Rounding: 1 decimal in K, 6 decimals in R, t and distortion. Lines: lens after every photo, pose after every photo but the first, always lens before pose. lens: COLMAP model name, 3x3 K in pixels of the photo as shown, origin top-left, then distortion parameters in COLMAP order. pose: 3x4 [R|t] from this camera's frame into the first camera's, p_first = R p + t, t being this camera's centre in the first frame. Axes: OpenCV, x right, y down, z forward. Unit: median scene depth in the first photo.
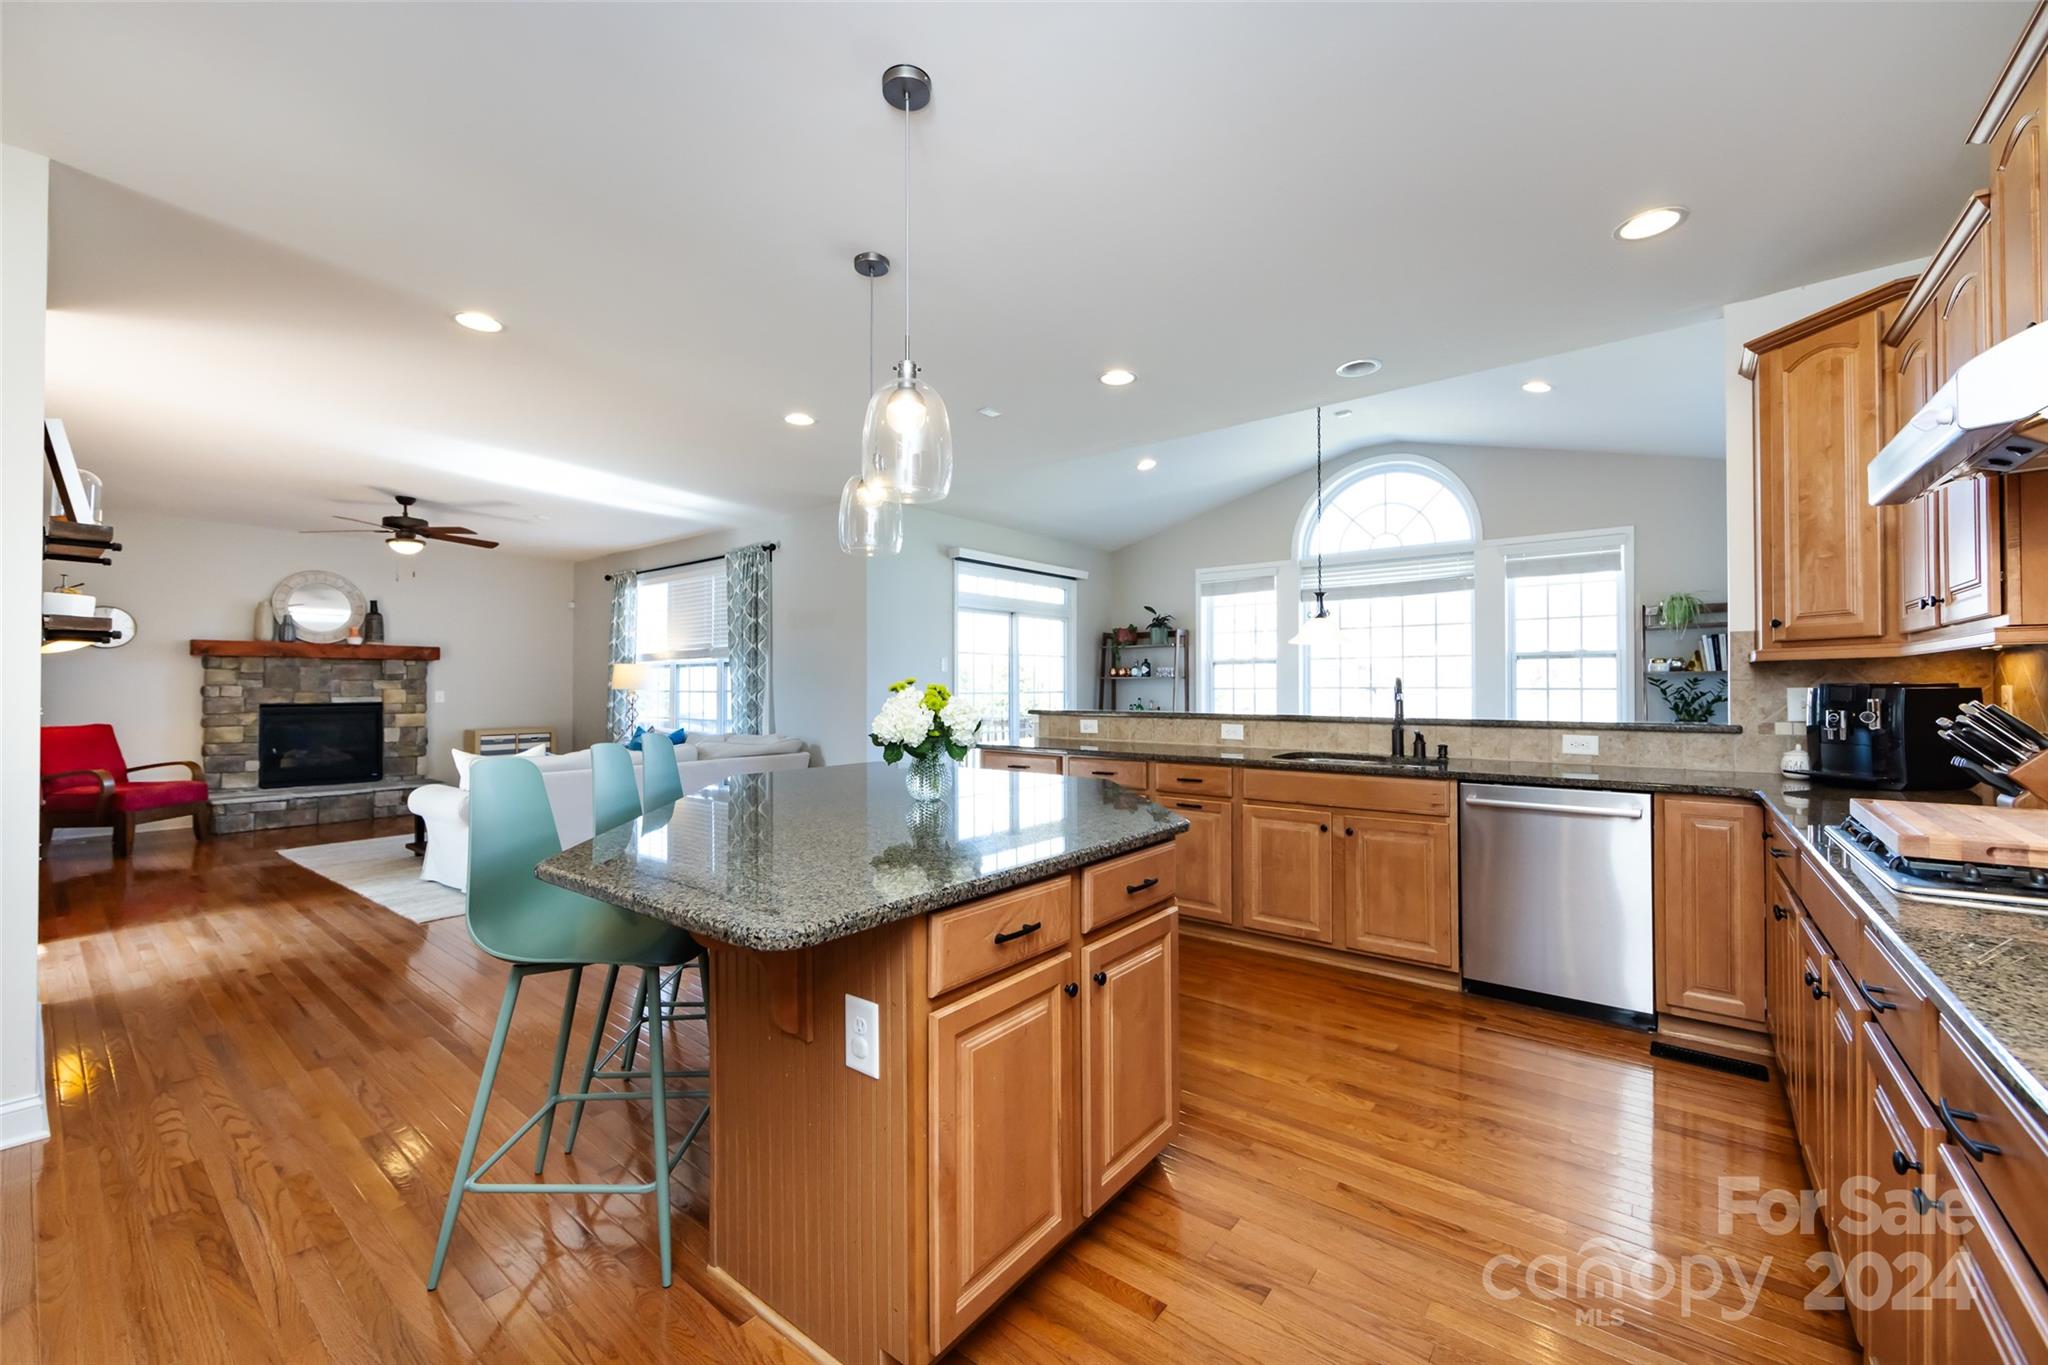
lens RADIAL K [[811.1, 0, 1021.1], [0, 811.1, 682.1], [0, 0, 1]] dist [-0.001988, -0.000278]
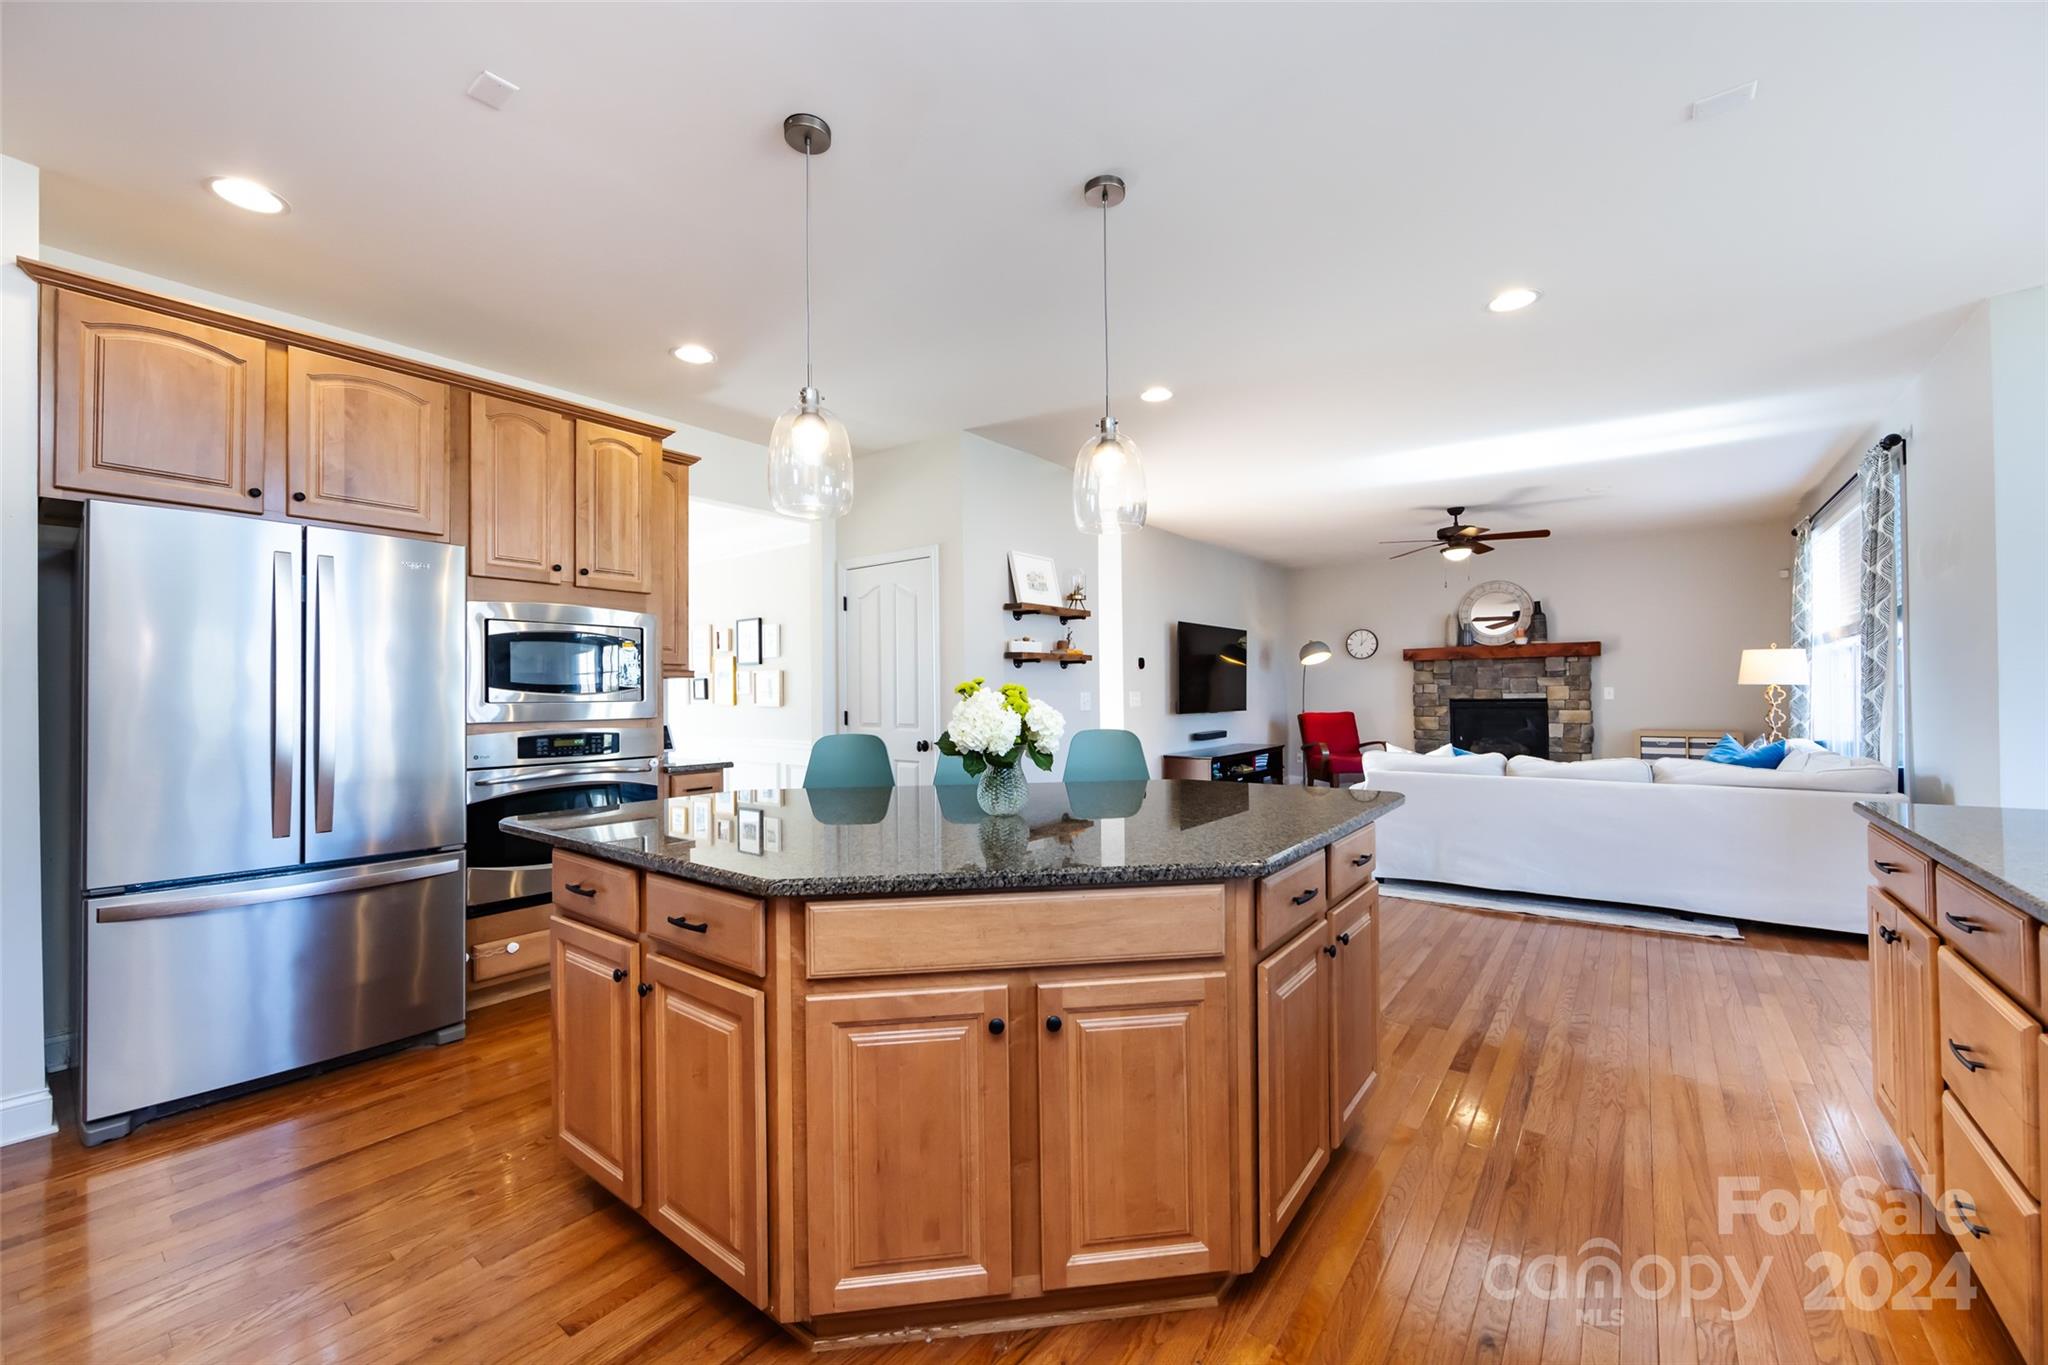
lens RADIAL K [[811.1, 0, 1018.9], [0, 811.1, 682.8], [0, 0, 1]] dist [-0.001988, -0.000278]
pose [[0.020937, -0.009247, -0.999738, 0.255257], [0.017463, 0.999808, -0.008882, 0.002396], [0.999628, -0.017273, 0.021095, 0.337331]]
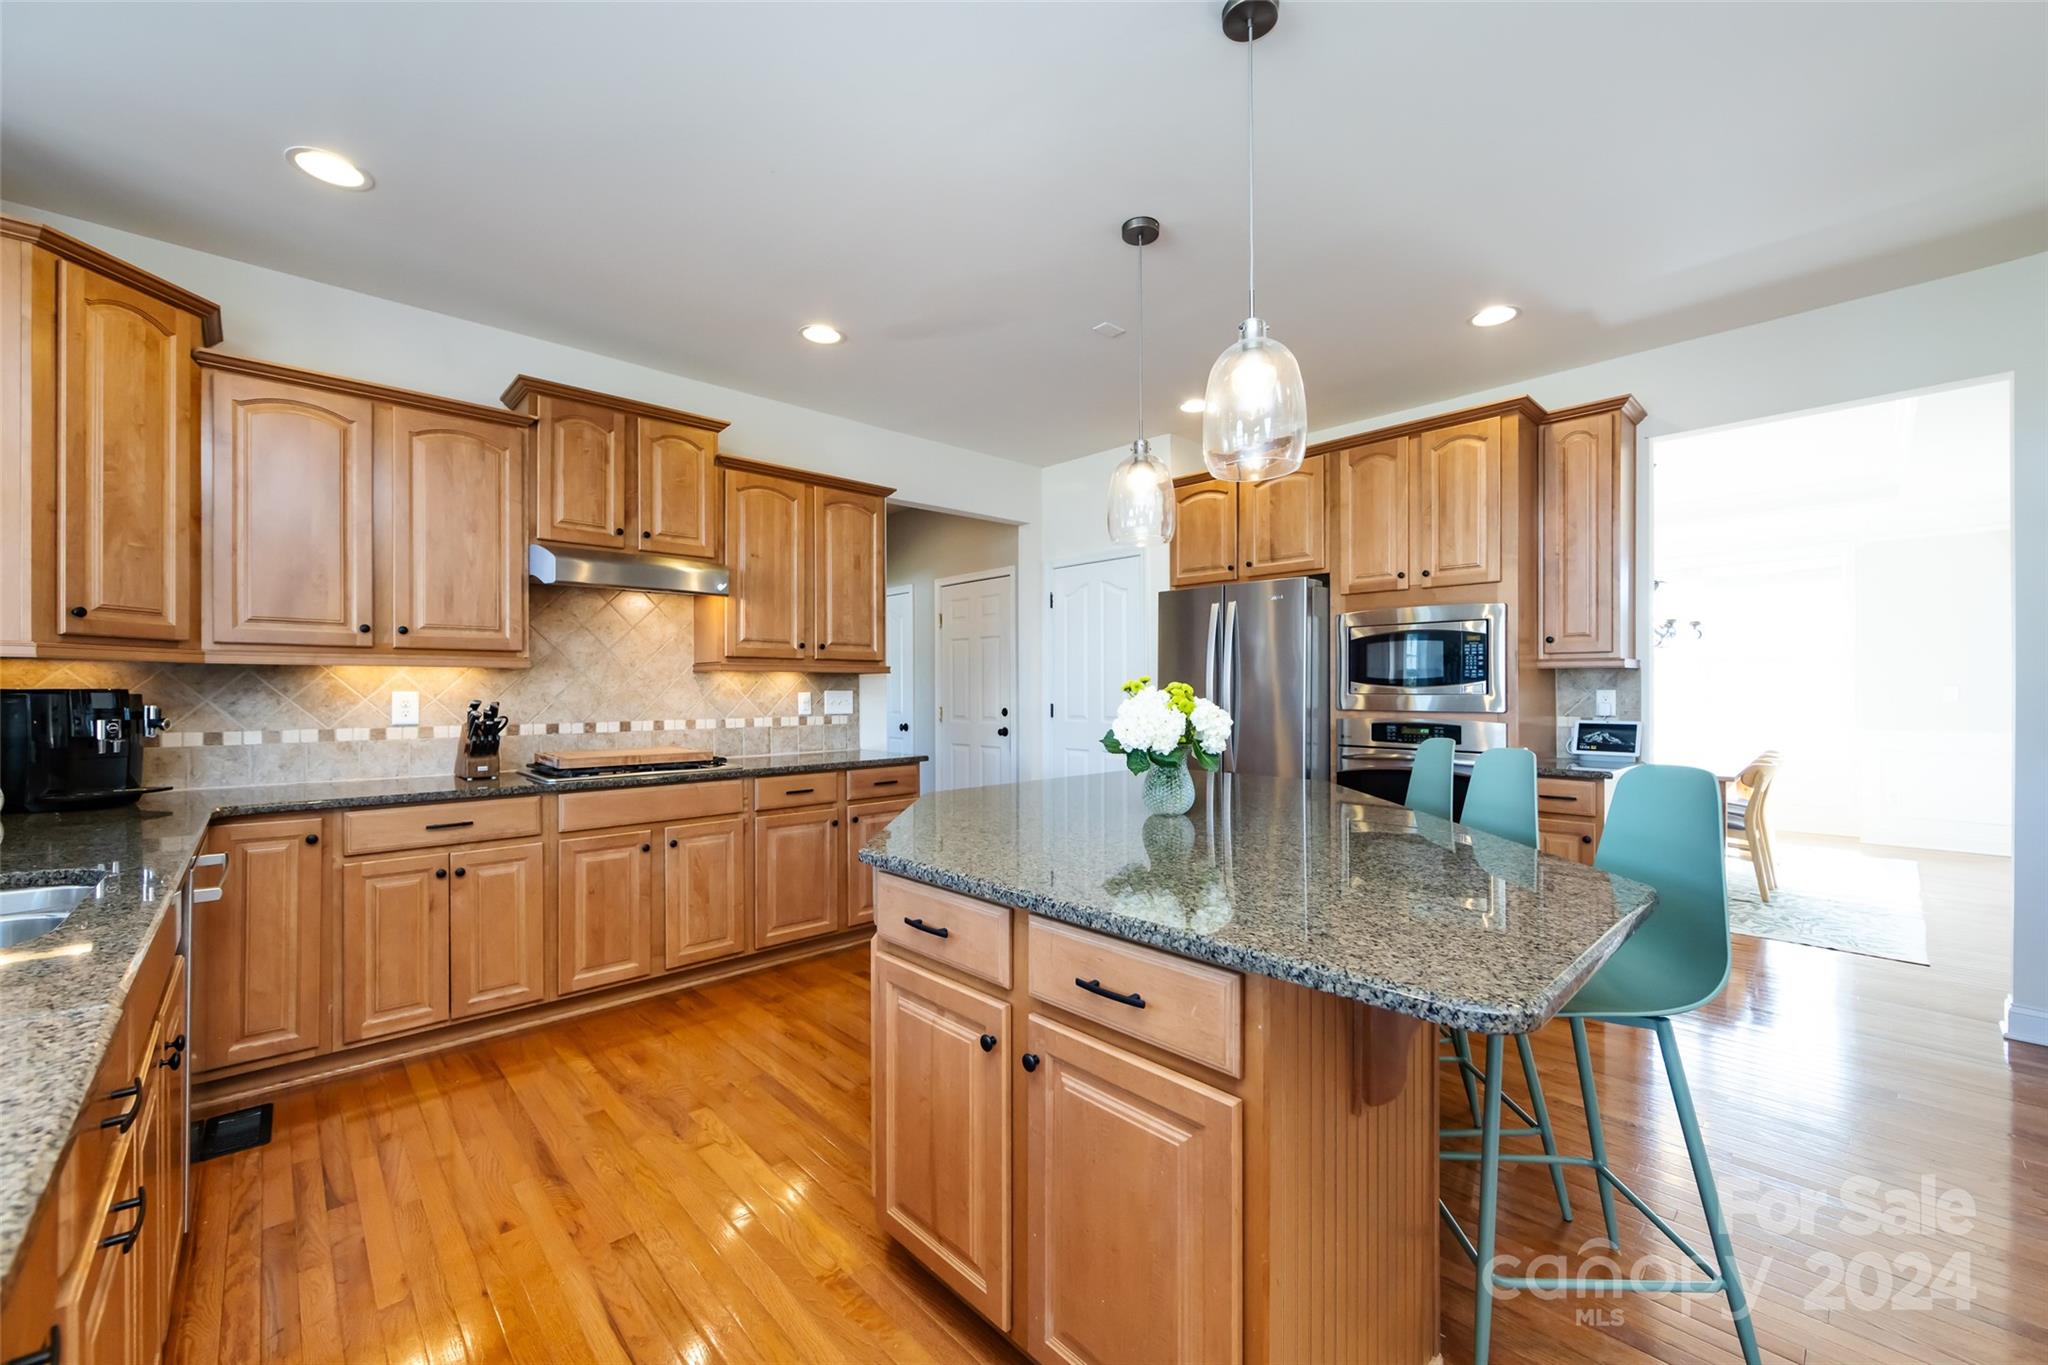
lens RADIAL K [[811.1, 0, 1020.6], [0, 811.1, 691.6], [0, 0, 1]] dist [-0.001988, -0.000278]
pose [[-0.989794, 0.005041, 0.142414, -0.033590], [0.004082, 0.999967, -0.007021, 0.005575], [-0.142445, -0.006368, -0.989782, 0.623291]]
